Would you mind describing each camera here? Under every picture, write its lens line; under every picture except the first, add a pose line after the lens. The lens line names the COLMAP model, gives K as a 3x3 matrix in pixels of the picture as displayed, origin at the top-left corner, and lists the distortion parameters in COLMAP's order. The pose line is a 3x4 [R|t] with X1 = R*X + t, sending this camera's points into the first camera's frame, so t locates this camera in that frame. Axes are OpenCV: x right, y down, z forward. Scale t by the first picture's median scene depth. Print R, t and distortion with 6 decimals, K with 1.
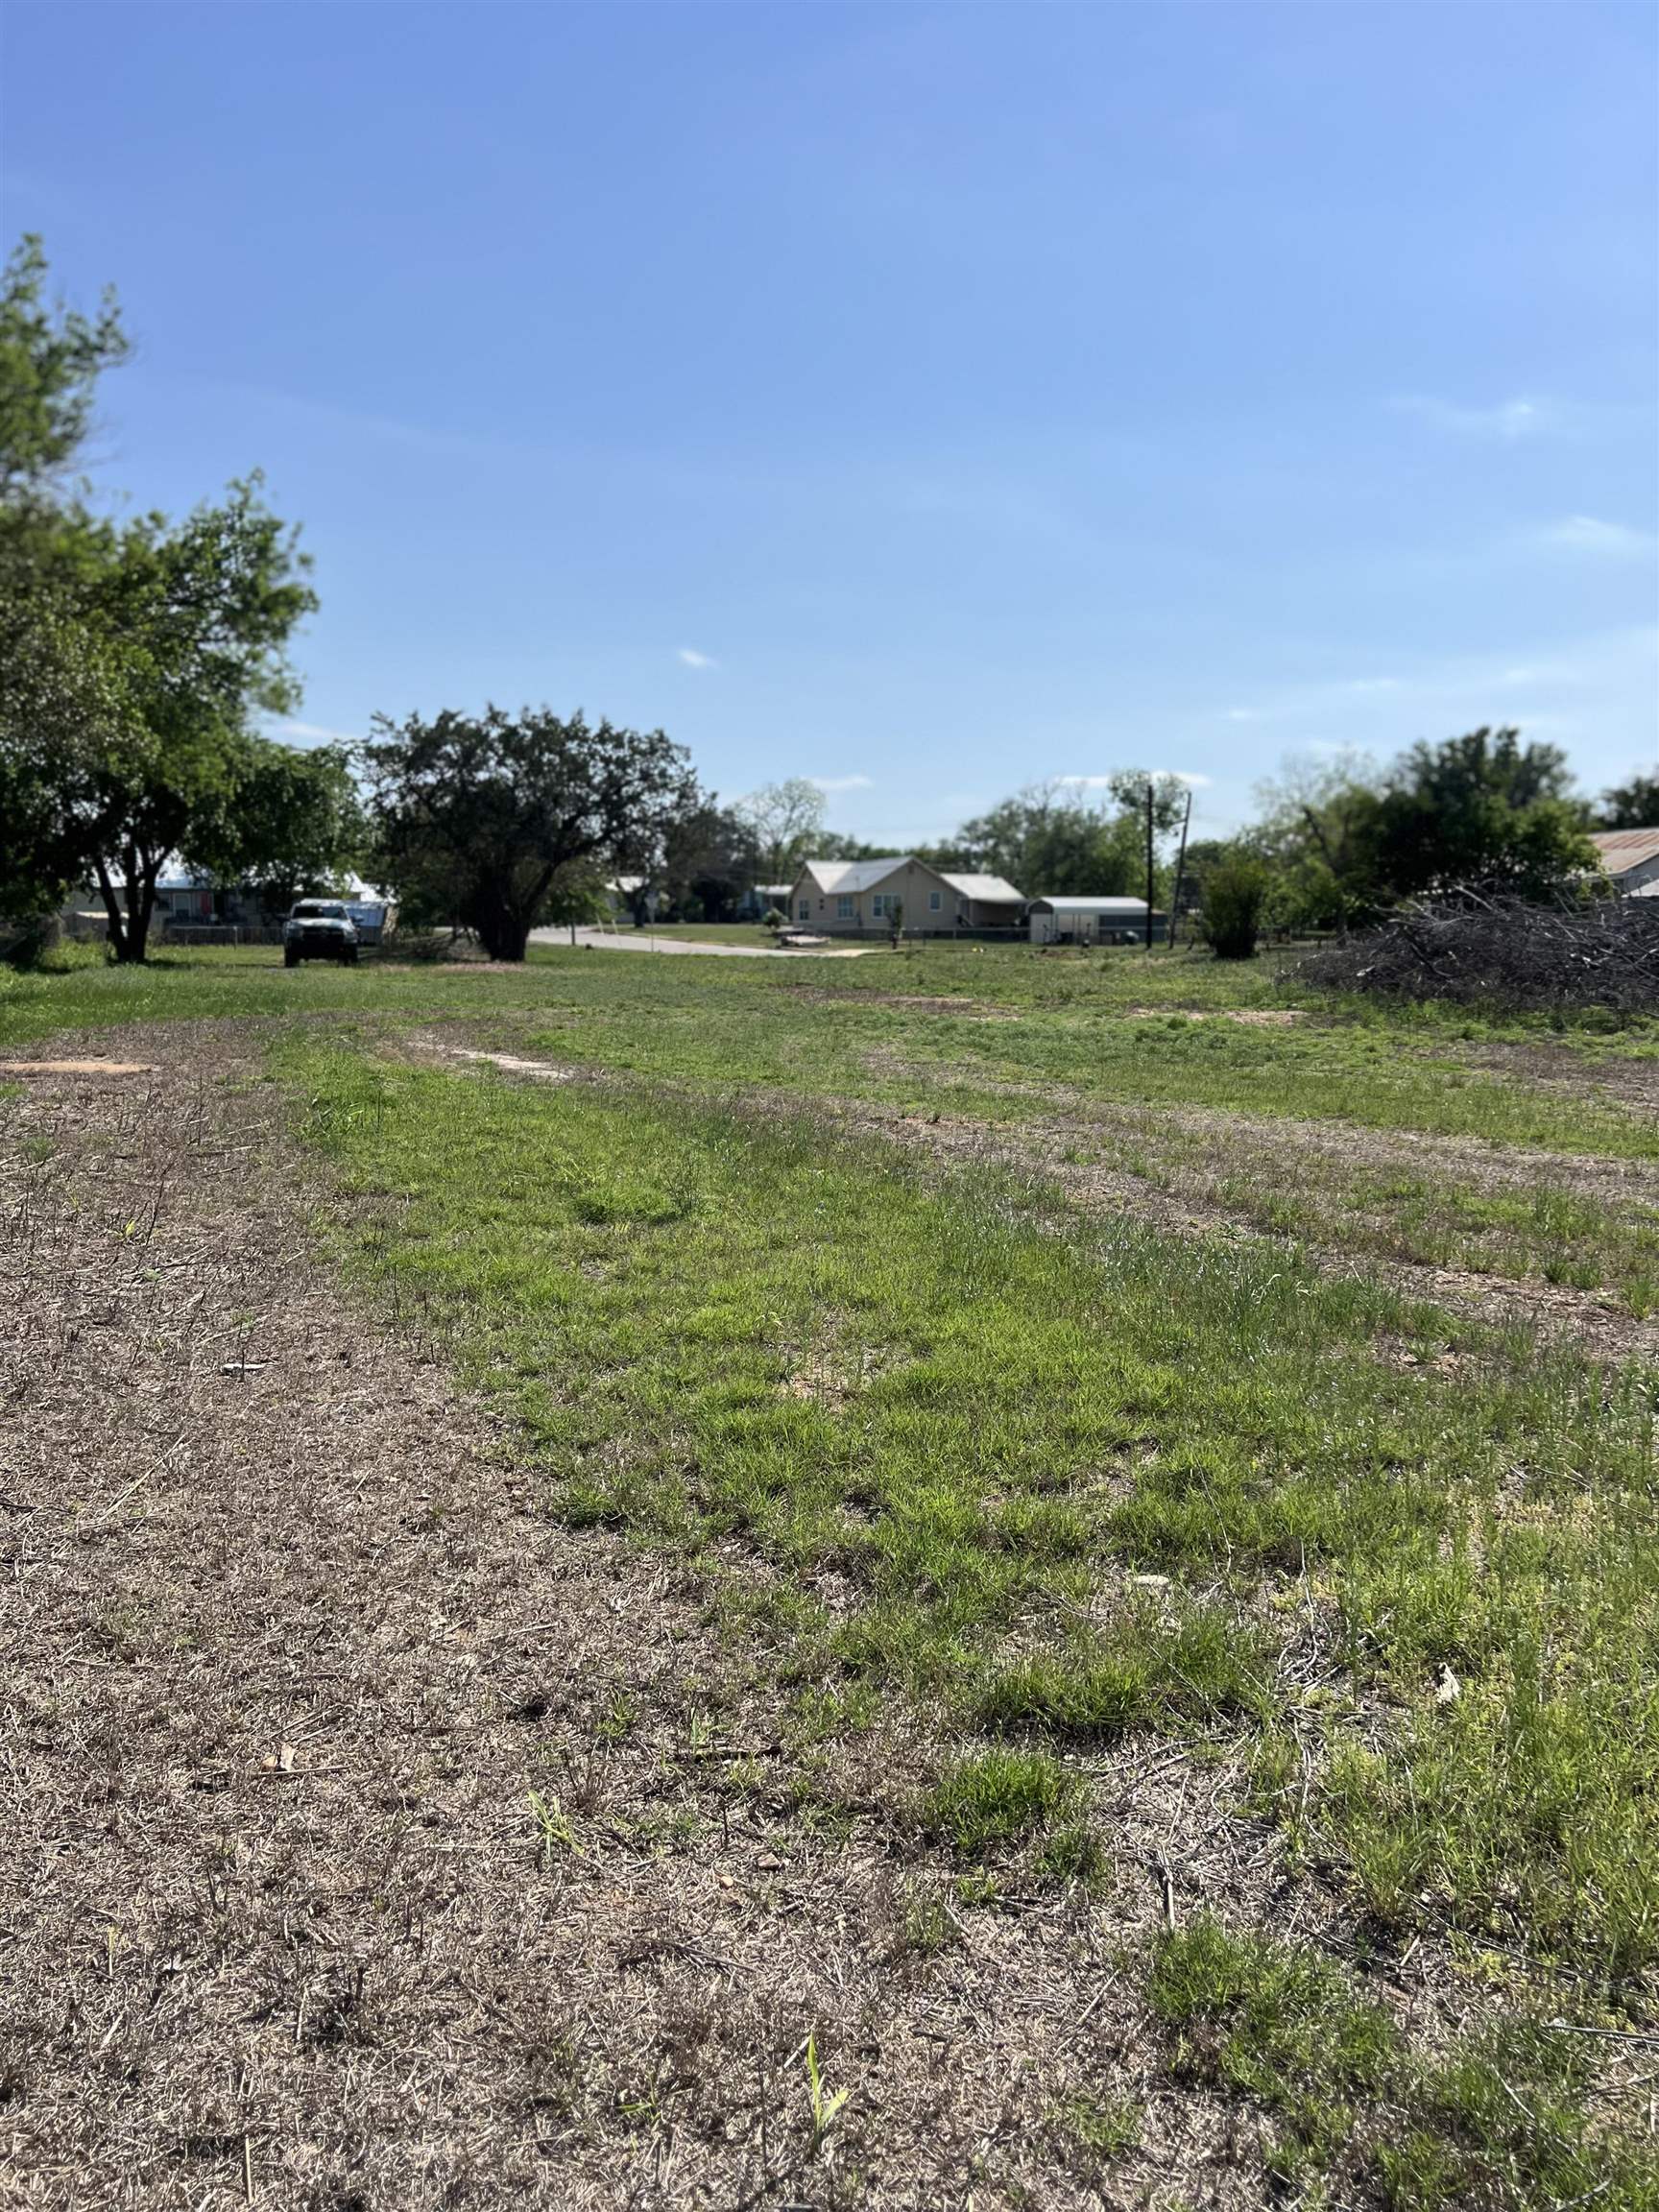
lens RADIAL K [[1657.5, 0, 833.1], [0, 1657.5, 1093.8], [0, 0, 1]] dist [0.068603, -0.047050]
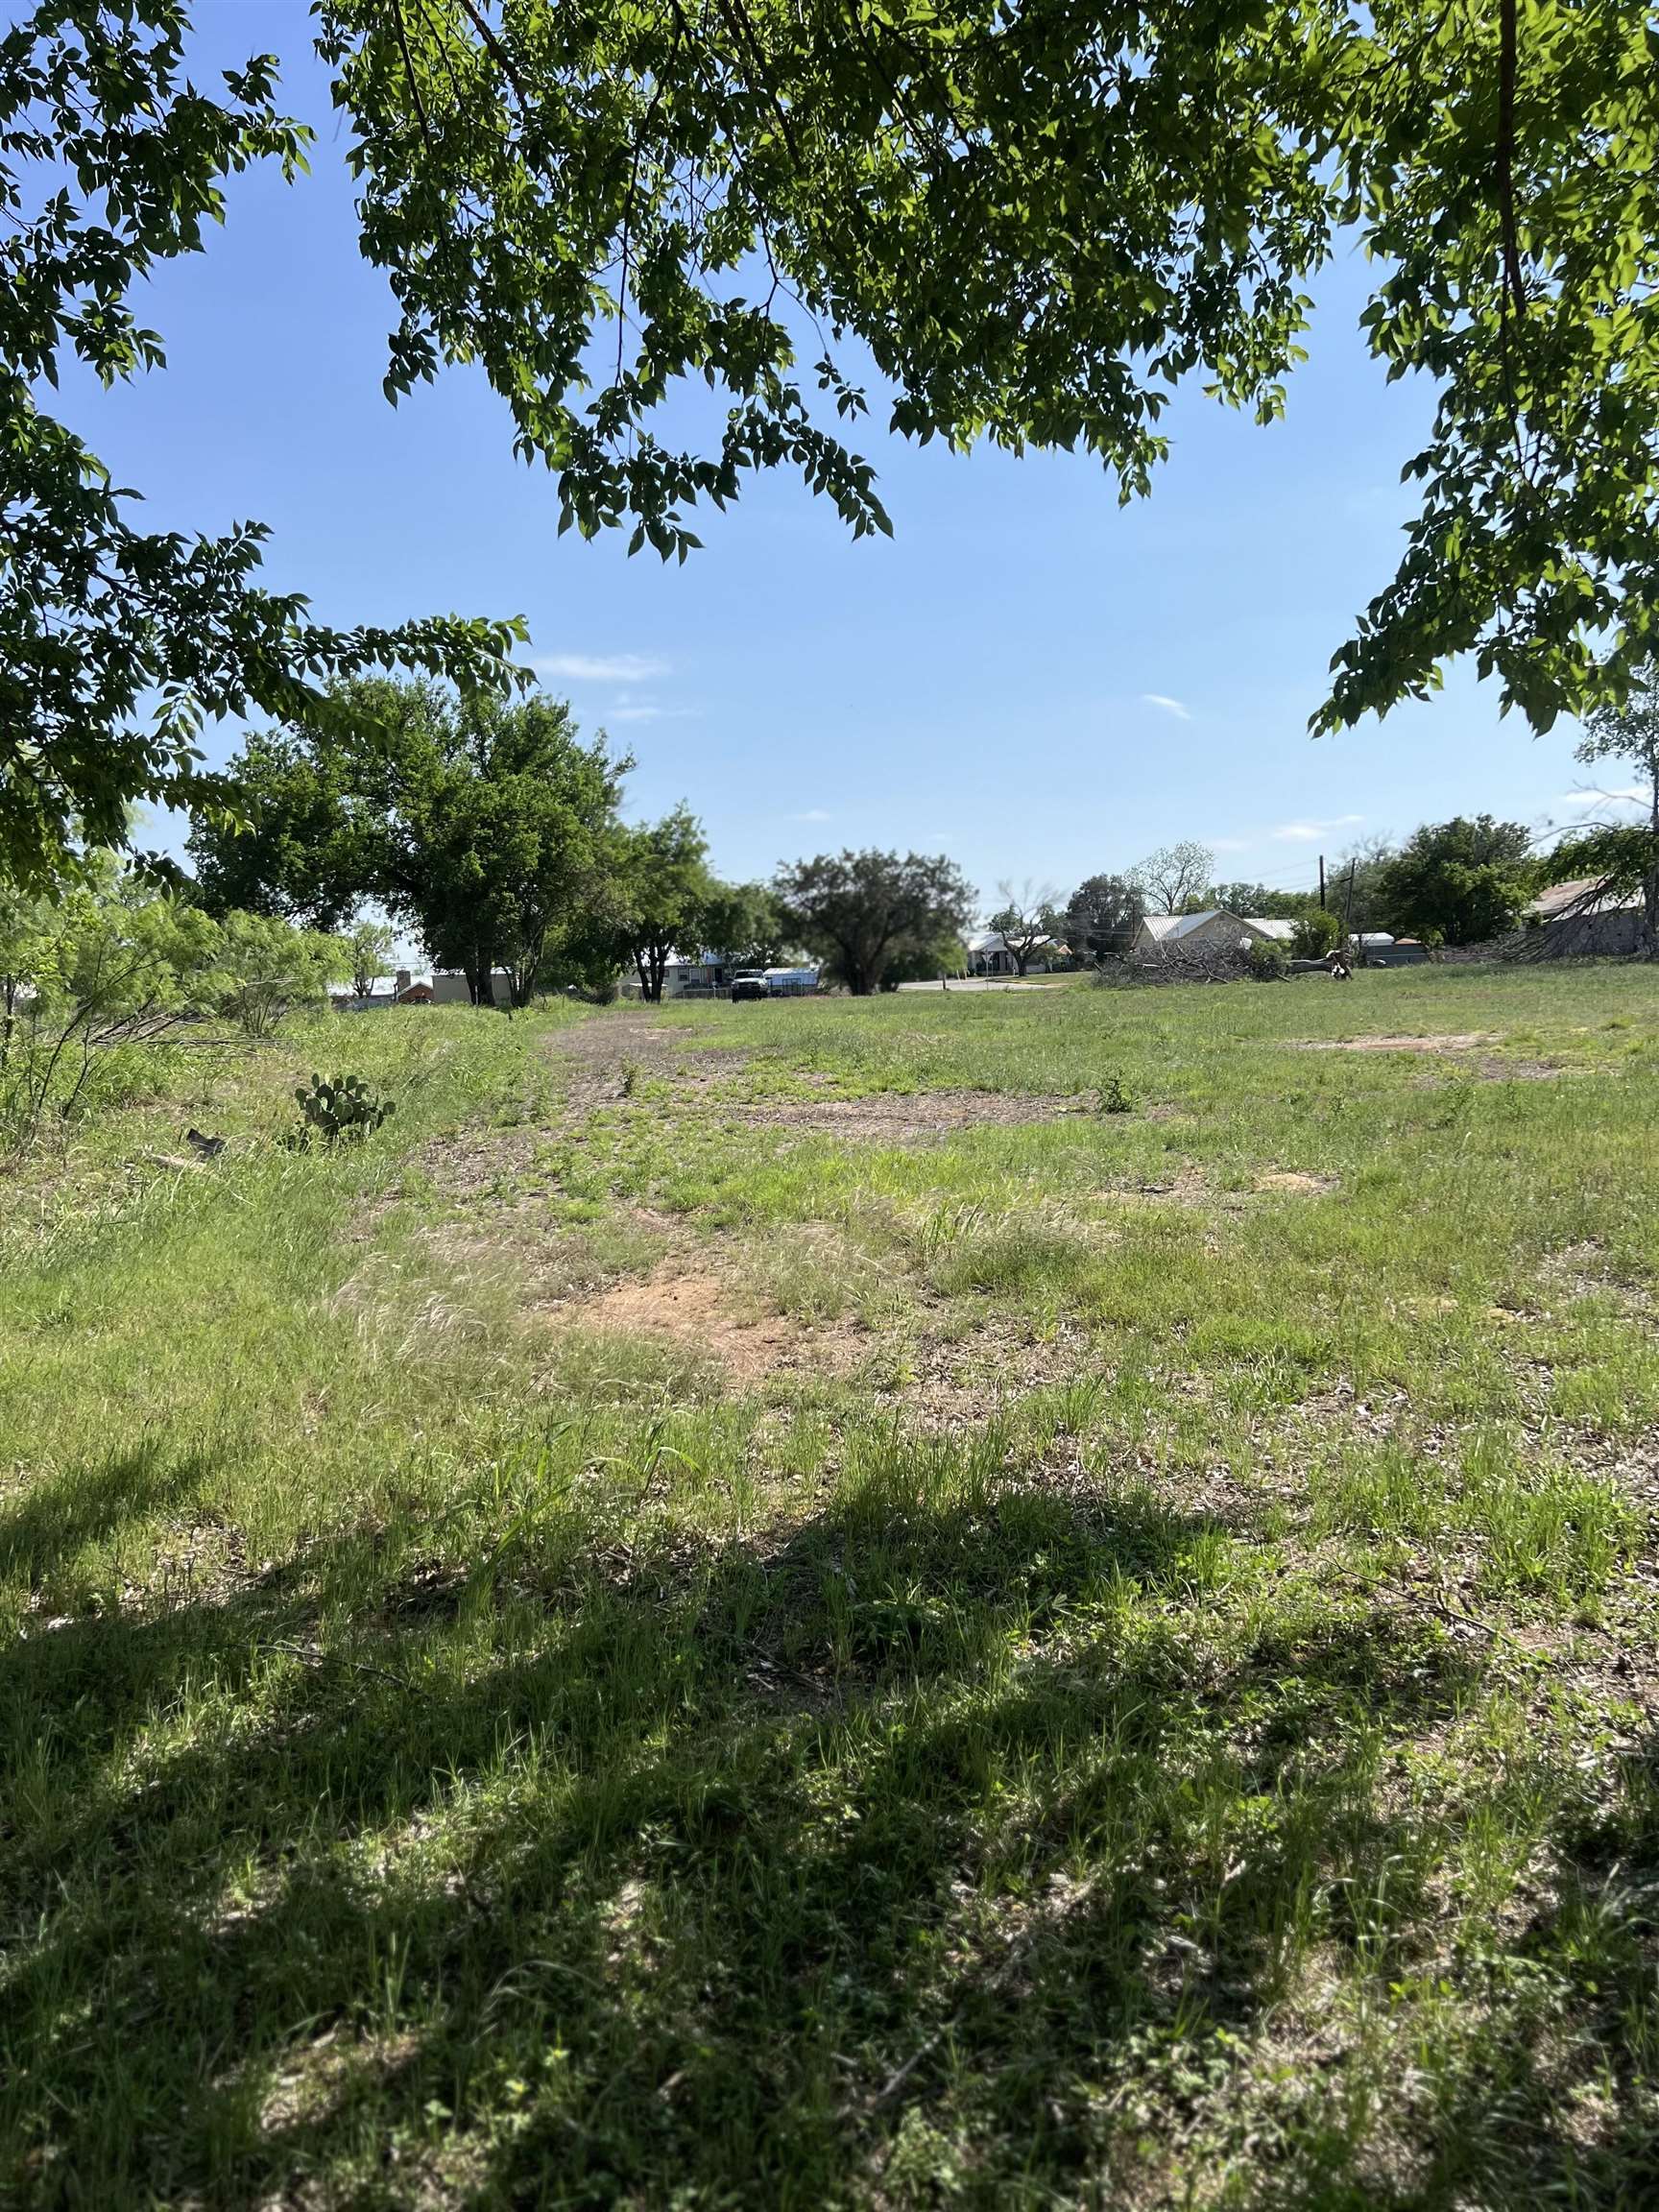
lens RADIAL K [[1662.4, 0, 829.5], [0, 1662.4, 1106.0], [0, 0, 1]] dist [0.057396, -0.072196]
pose [[0.951222, -0.028258, -0.307210, 0.299256], [0.020912, 0.999412, -0.027176, 0.076633], [0.307797, 0.019426, 0.951254, -0.628038]]
